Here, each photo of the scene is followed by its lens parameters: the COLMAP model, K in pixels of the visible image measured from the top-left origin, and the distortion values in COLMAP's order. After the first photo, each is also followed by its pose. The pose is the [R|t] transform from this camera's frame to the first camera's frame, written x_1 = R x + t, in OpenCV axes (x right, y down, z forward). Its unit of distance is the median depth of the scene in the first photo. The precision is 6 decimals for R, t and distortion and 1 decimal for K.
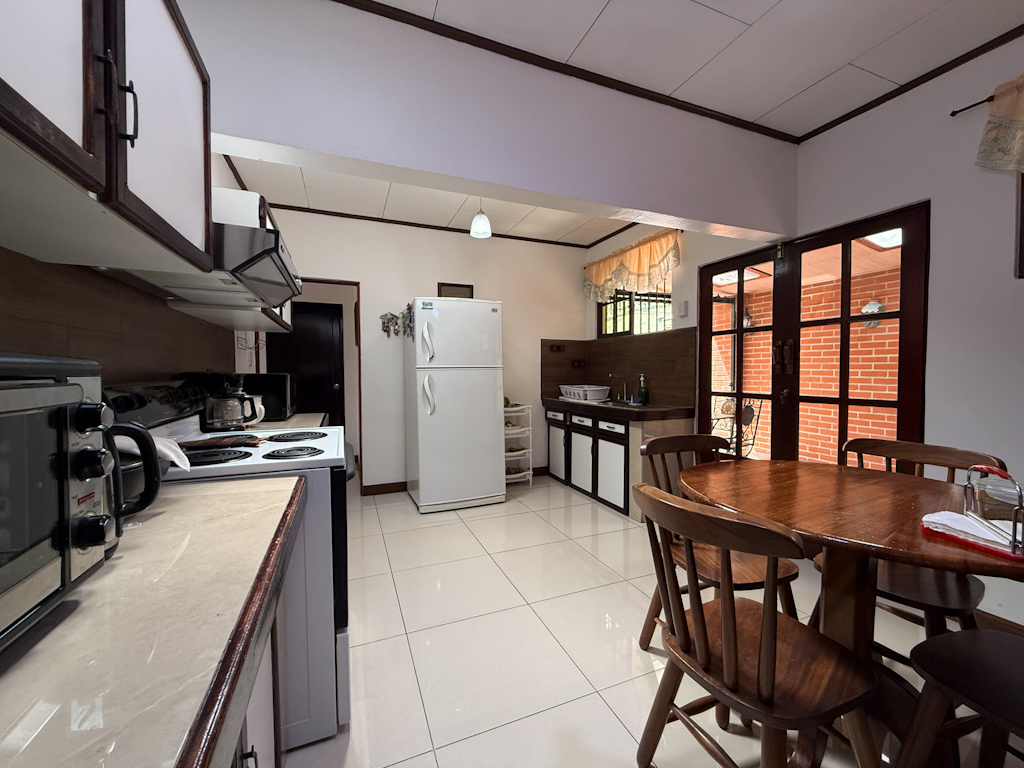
lens RADIAL K [[407.9, 0, 507.9], [0, 407.9, 378.5], [0, 0, 1]] dist [0.003260, 0.000110]
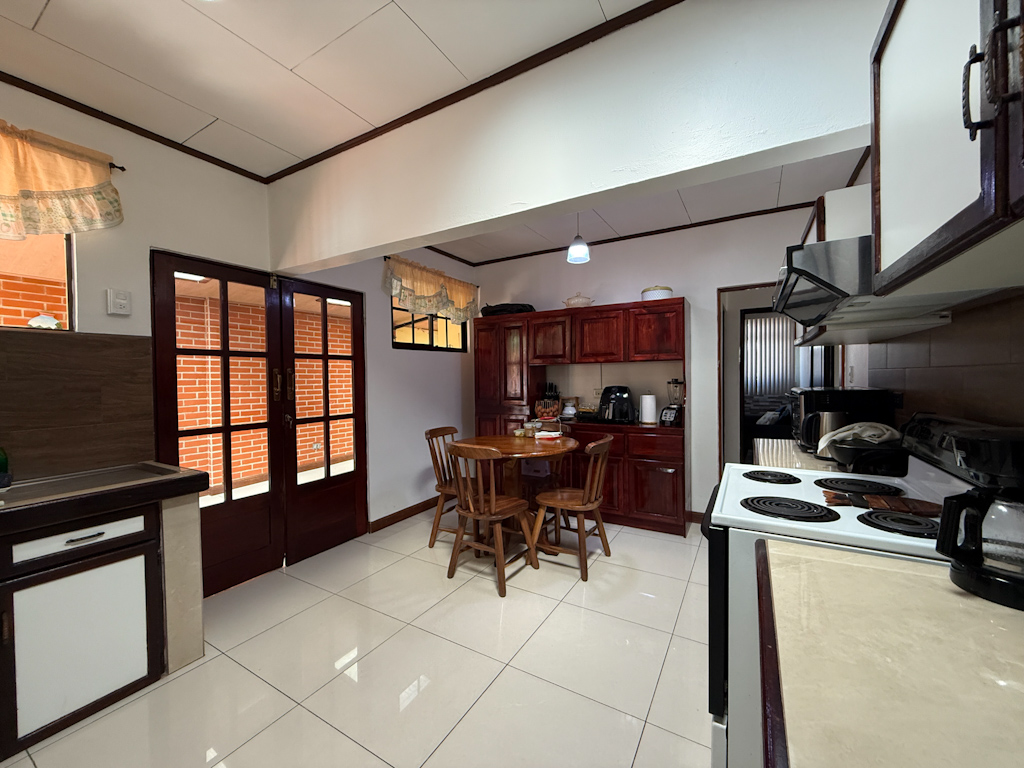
lens RADIAL K [[407.9, 0, 508.3], [0, 407.9, 386.0], [0, 0, 1]] dist [0.003260, 0.000110]
pose [[-0.608723, 0.014444, 0.793252, -0.399490], [0.049936, 0.998549, 0.020138, -0.033080], [-0.791810, 0.051870, -0.608561, 0.944060]]
